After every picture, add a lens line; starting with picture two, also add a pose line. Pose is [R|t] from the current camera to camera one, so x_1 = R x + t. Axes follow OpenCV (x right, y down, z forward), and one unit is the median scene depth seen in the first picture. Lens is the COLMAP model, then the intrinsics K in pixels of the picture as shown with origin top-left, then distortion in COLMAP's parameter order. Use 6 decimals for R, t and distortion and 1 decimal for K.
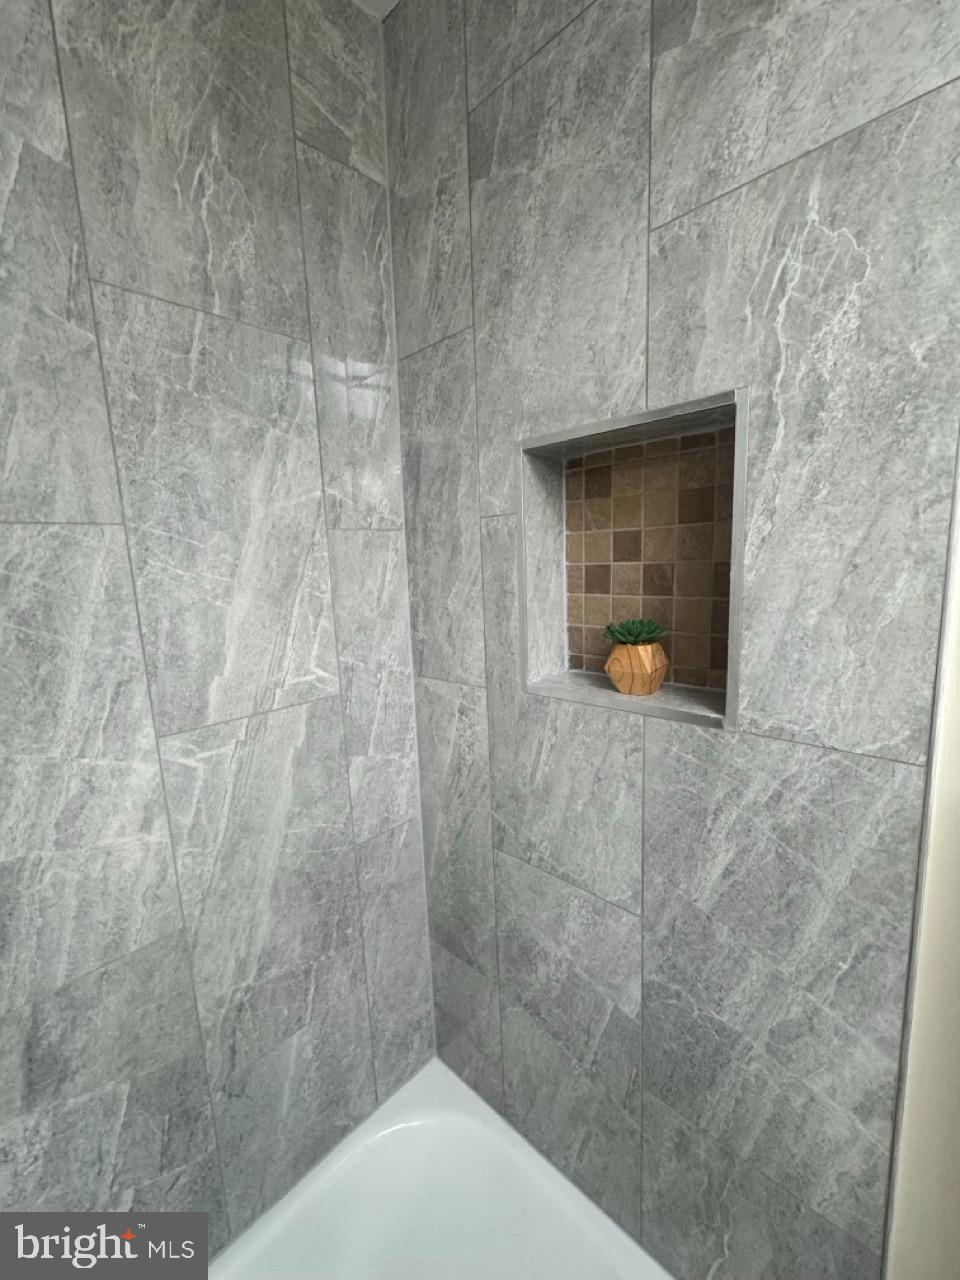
lens RADIAL K [[507.2, 0, 475.6], [0, 507.2, 641.0], [0, 0, 1]] dist [-0.001621, 0.000294]
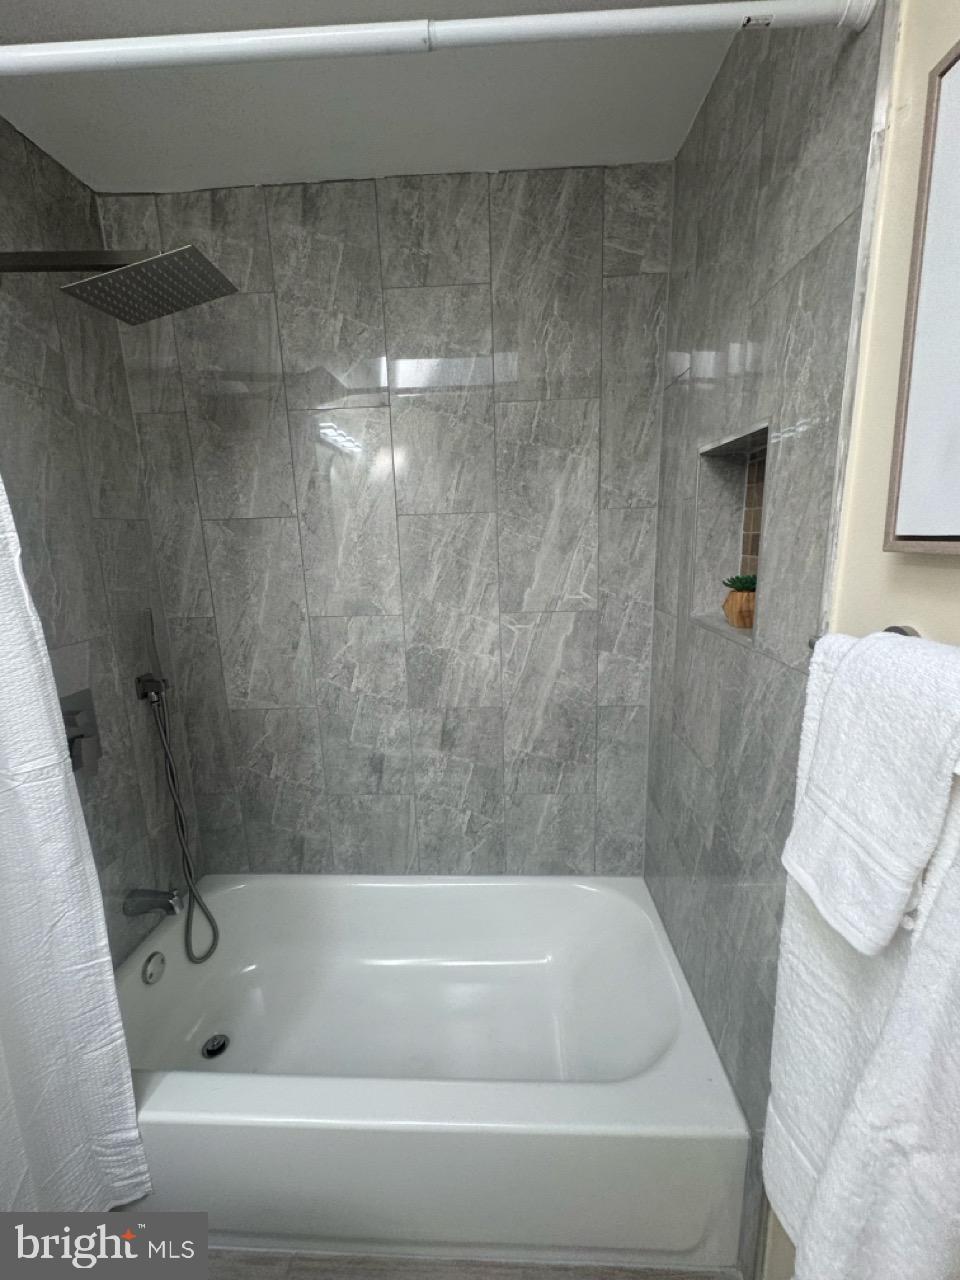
lens RADIAL K [[507.2, 0, 482.9], [0, 507.2, 638.1], [0, 0, 1]] dist [-0.001621, 0.000294]
pose [[0.662346, 0.166411, -0.730483, 0.798144], [-0.112531, 0.986056, 0.122598, 0.038051], [0.740699, 0.000999, 0.671837, -0.429920]]
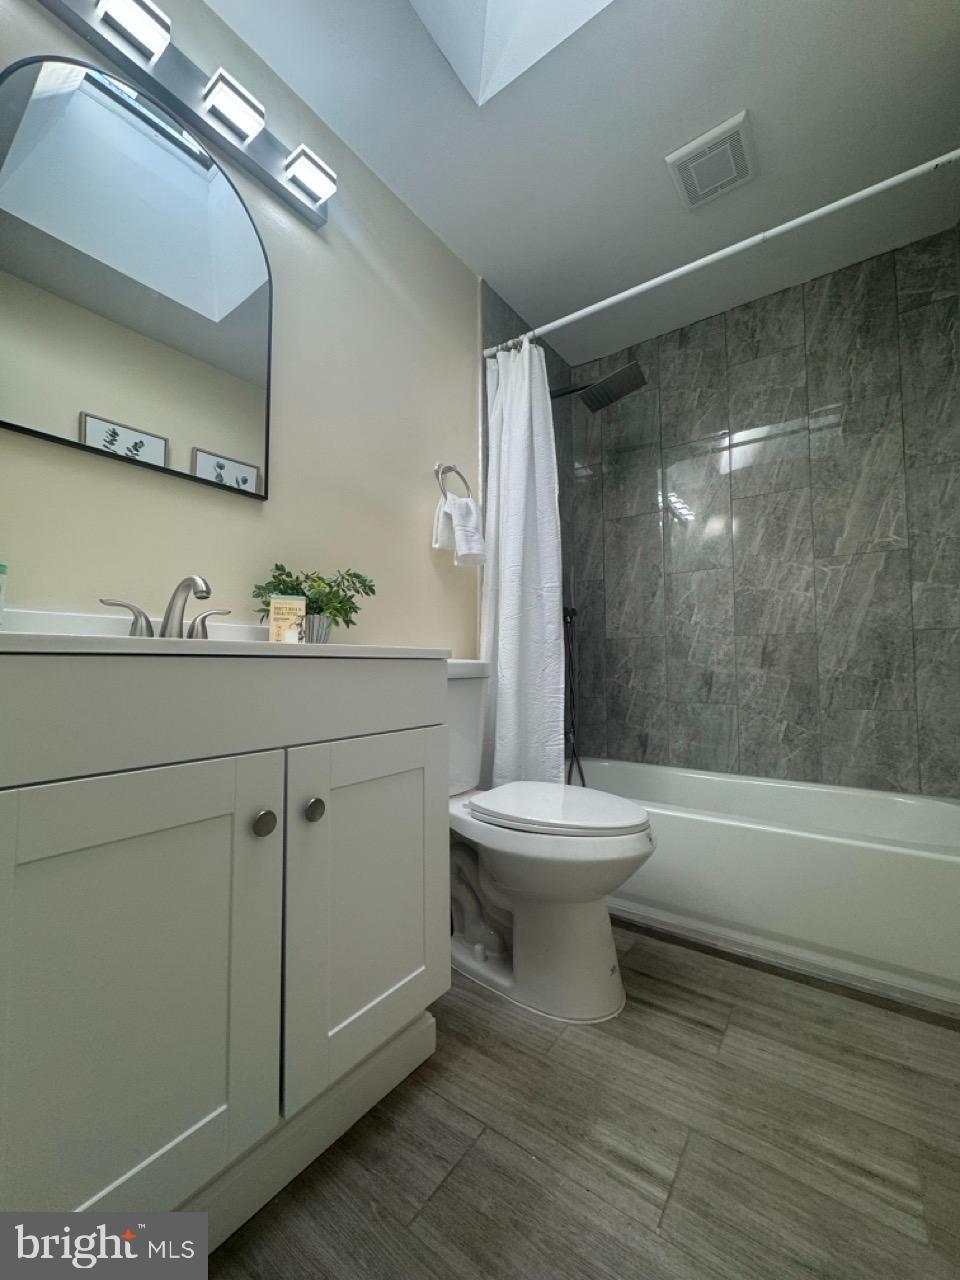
lens RADIAL K [[507.2, 0, 484.7], [0, 507.2, 634.2], [0, 0, 1]] dist [-0.001621, 0.000294]
pose [[0.136621, -0.013900, -0.990526, 1.697005], [-0.158303, 0.986746, -0.035682, 0.886270], [0.977893, 0.161678, 0.132609, -0.975798]]
